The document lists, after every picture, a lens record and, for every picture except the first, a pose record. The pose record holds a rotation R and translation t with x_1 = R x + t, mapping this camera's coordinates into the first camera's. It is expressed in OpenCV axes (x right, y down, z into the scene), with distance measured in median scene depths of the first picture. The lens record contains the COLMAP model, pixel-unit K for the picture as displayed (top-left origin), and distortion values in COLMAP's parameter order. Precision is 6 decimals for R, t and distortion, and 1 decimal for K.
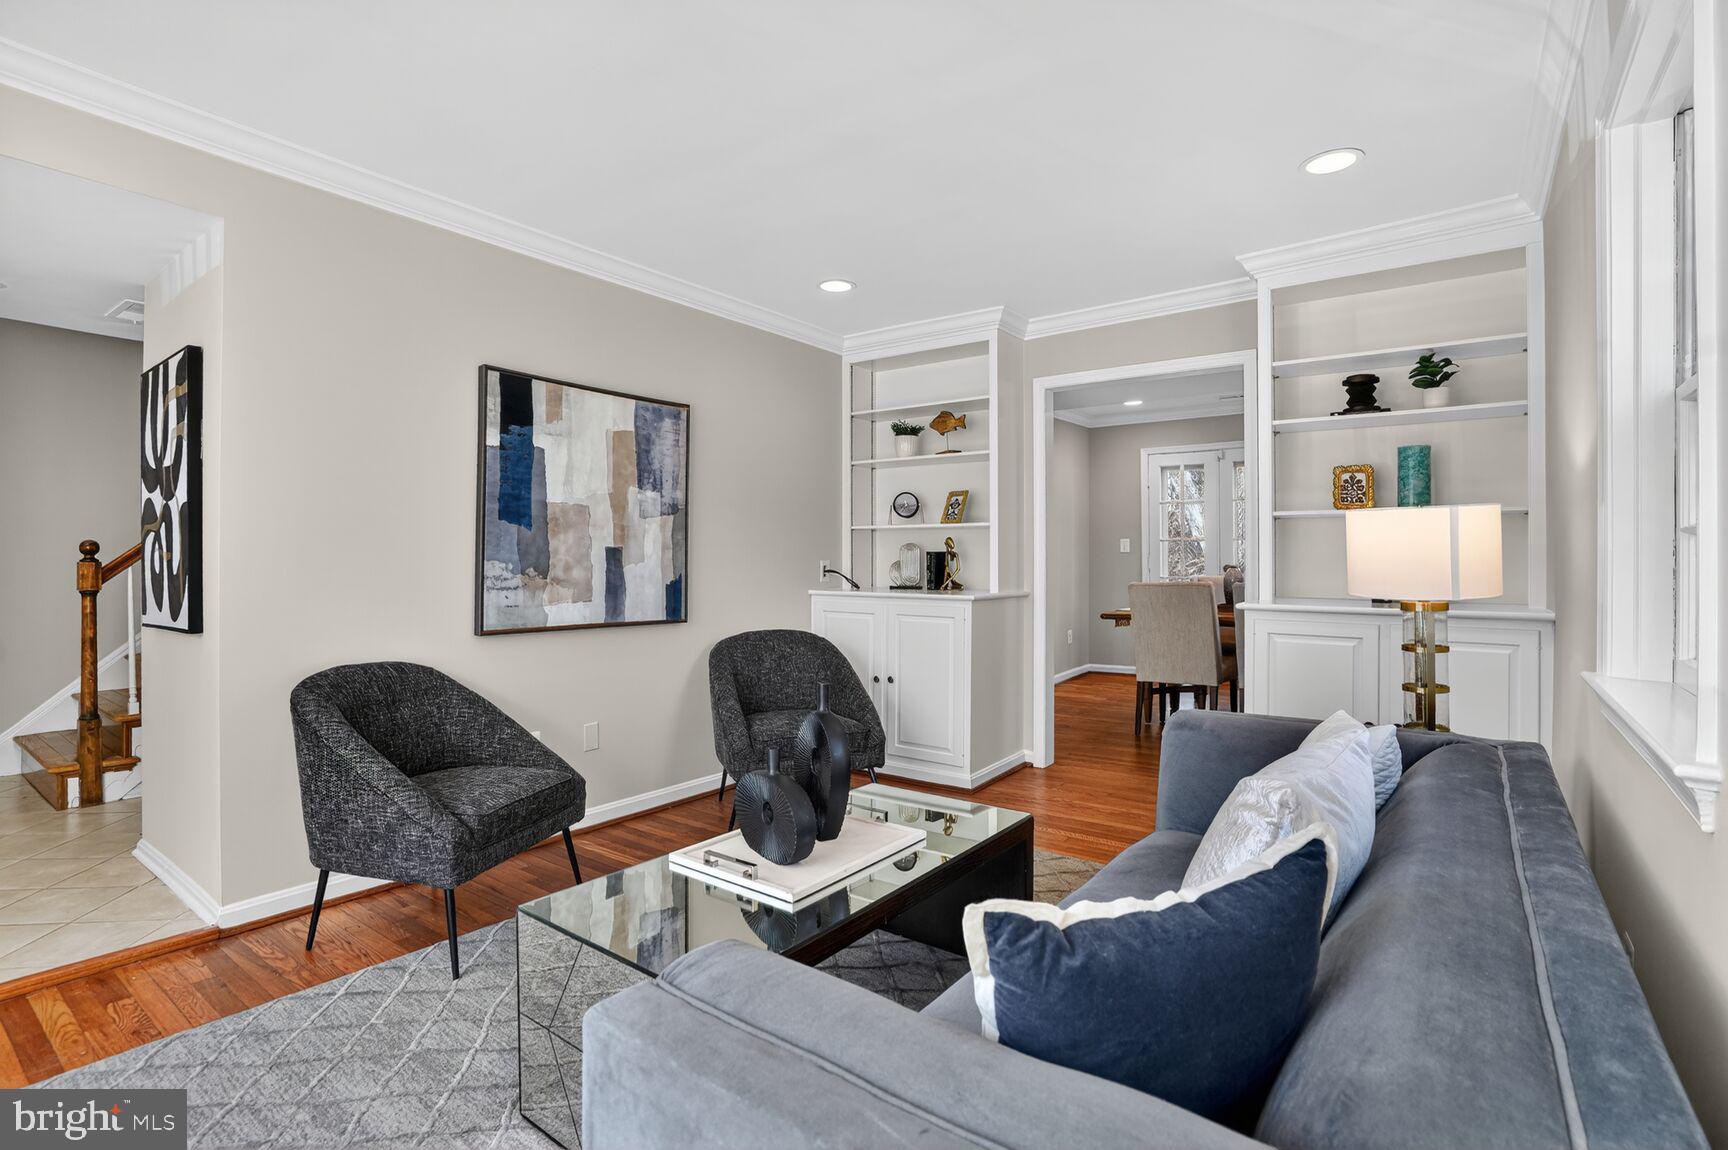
lens RADIAL K [[805.4, 0, 878.7], [0, 805.4, 559.4], [0, 0, 1]] dist [-0.042459, 0.014766]
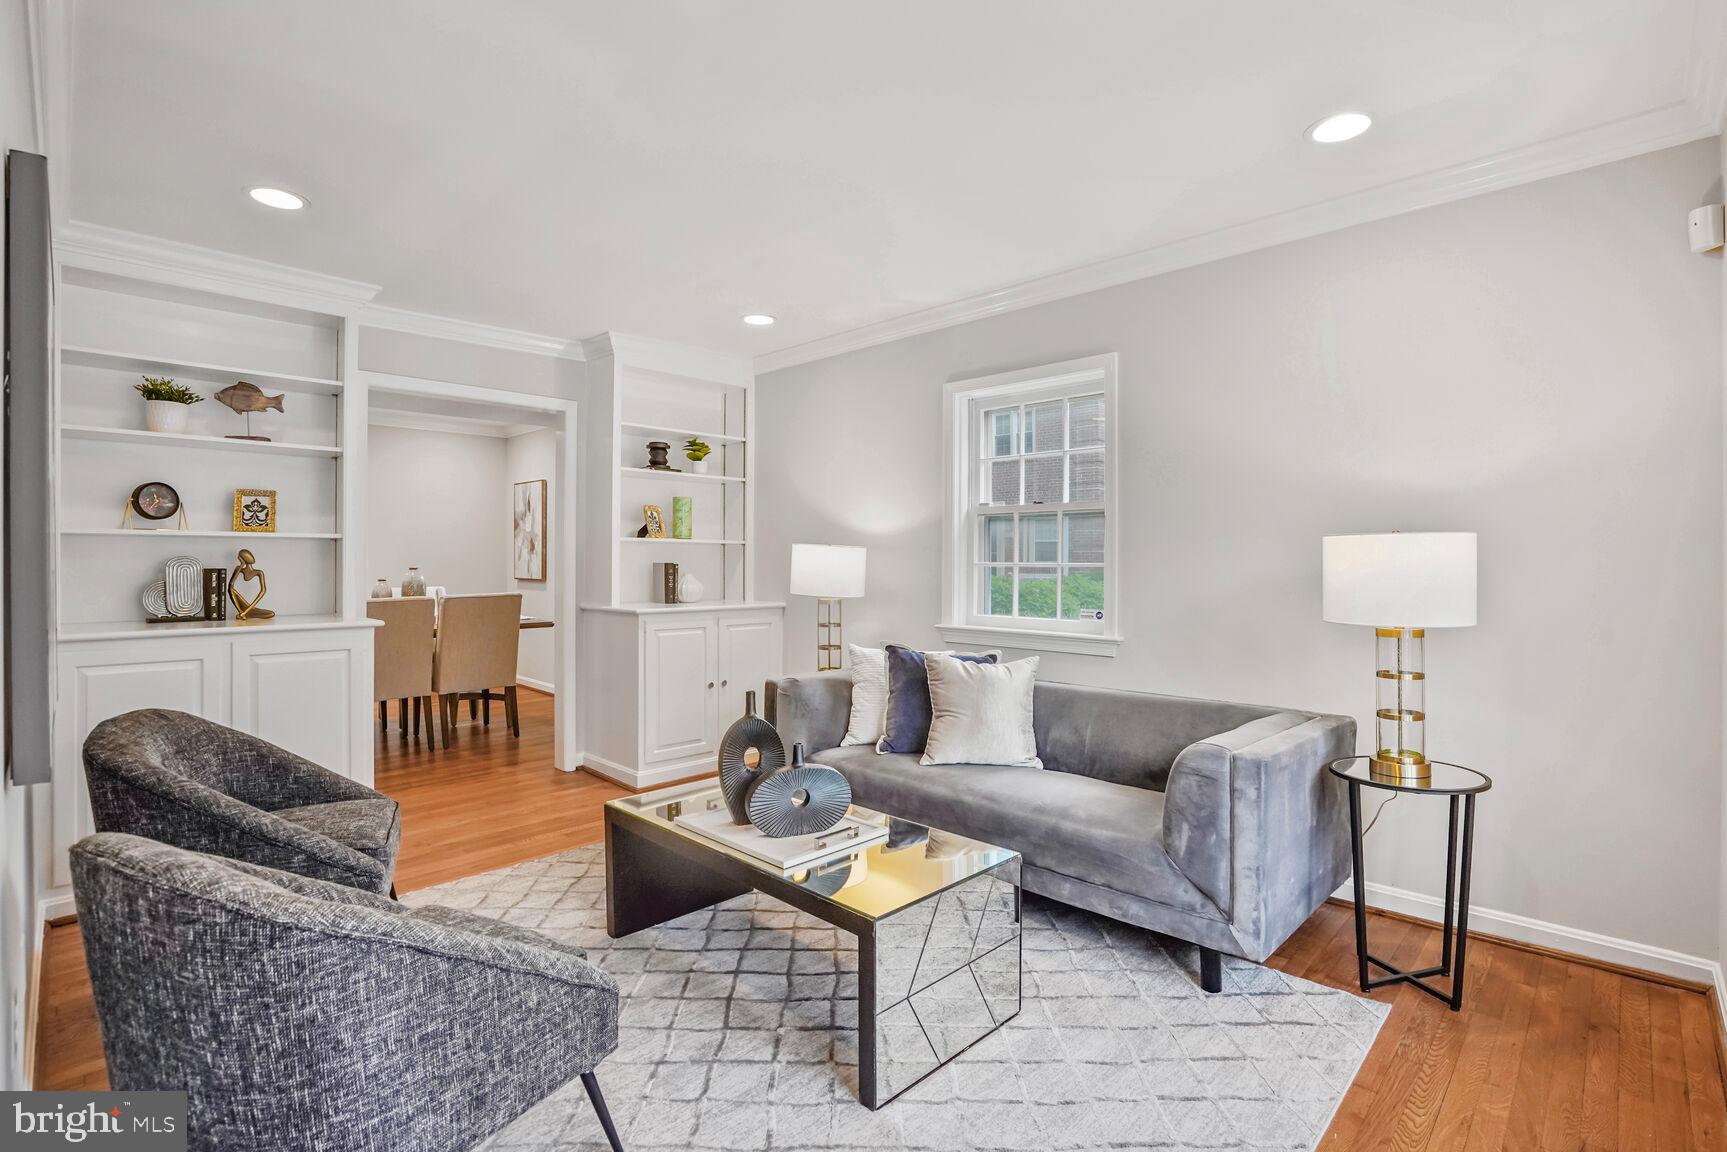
lens RADIAL K [[811.9, 0, 853.9], [0, 811.9, 565.0], [0, 0, 1]] dist [-0.041897, 0.014705]
pose [[0.160097, -0.005037, 0.987088, -0.715230], [0.003571, 0.999983, 0.004524, -0.018518], [-0.987095, 0.002800, 0.160112, 0.401469]]
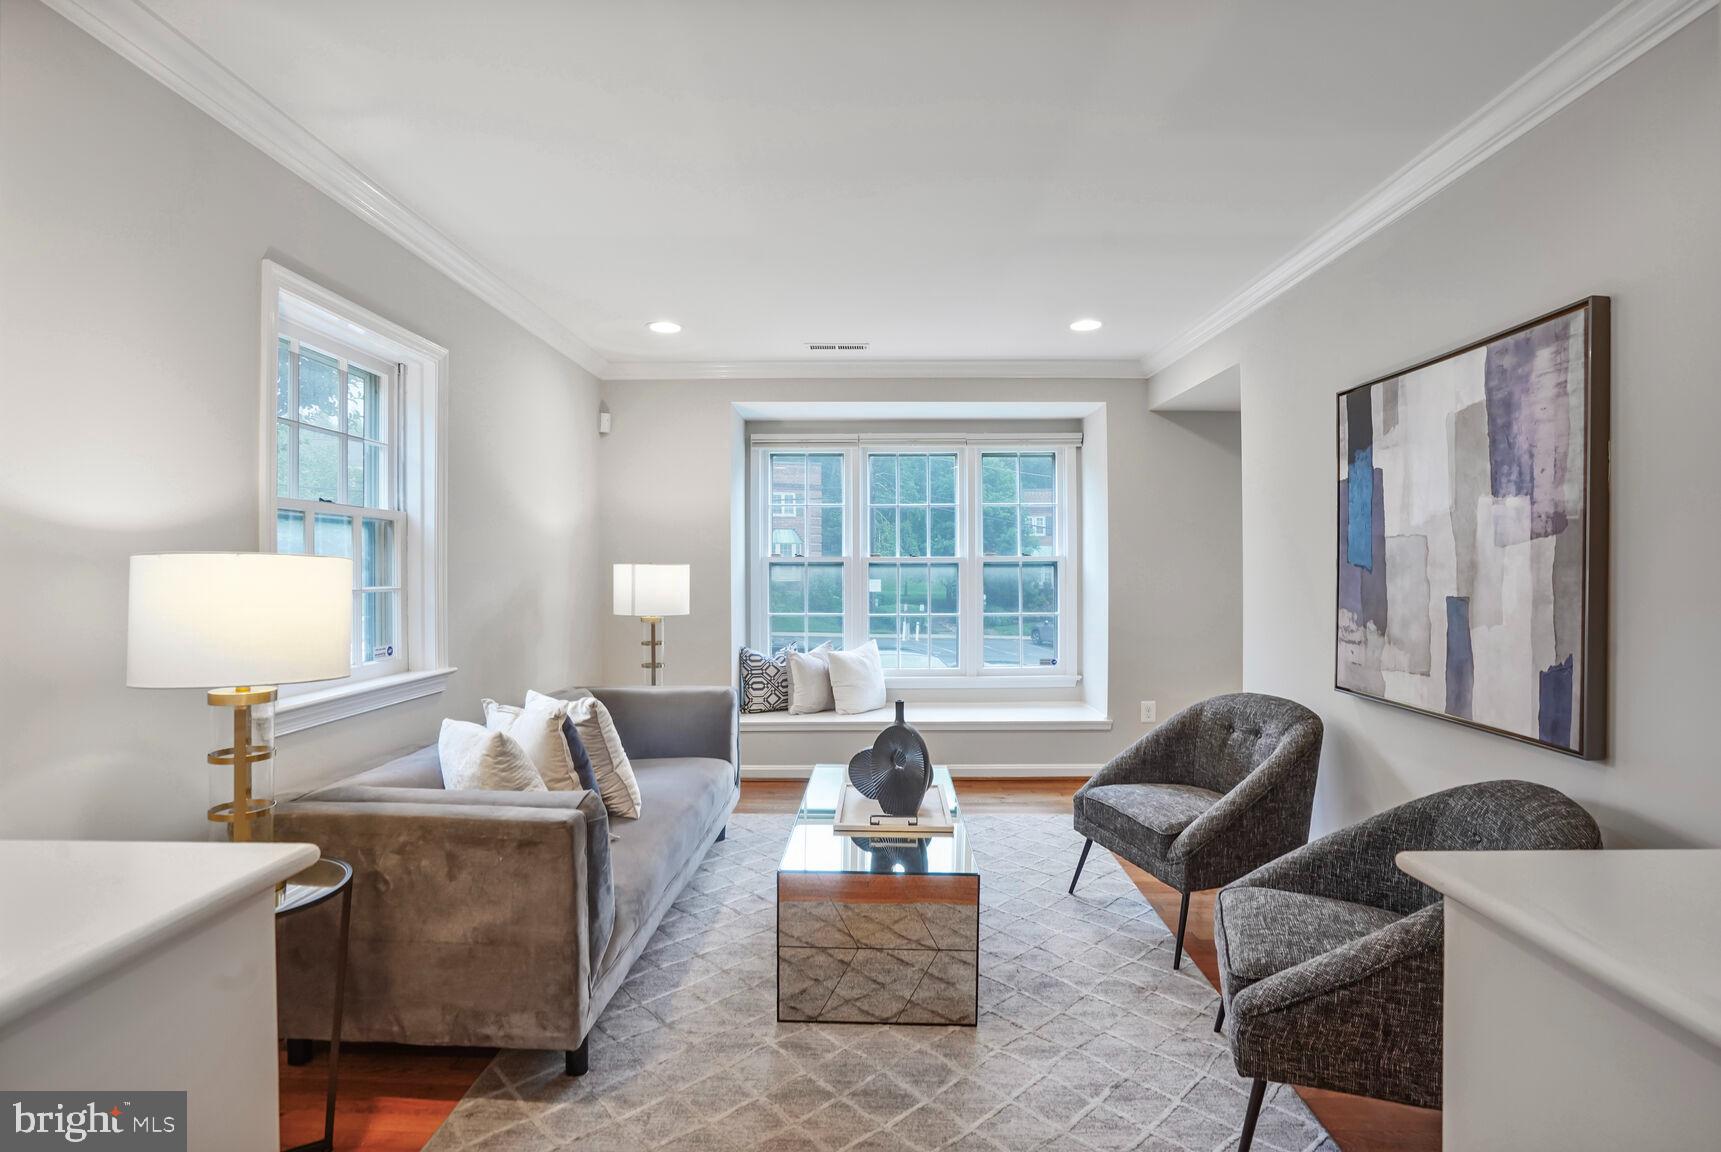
lens RADIAL K [[809.1, 0, 853.8], [0, 809.1, 582.4], [0, 0, 1]] dist [-0.041897, 0.014705]
pose [[-0.829992, 0.004908, -0.557754, 0.388037], [-0.004284, 0.999876, 0.015174, -0.032530], [0.557759, 0.014984, -0.829868, 1.190462]]
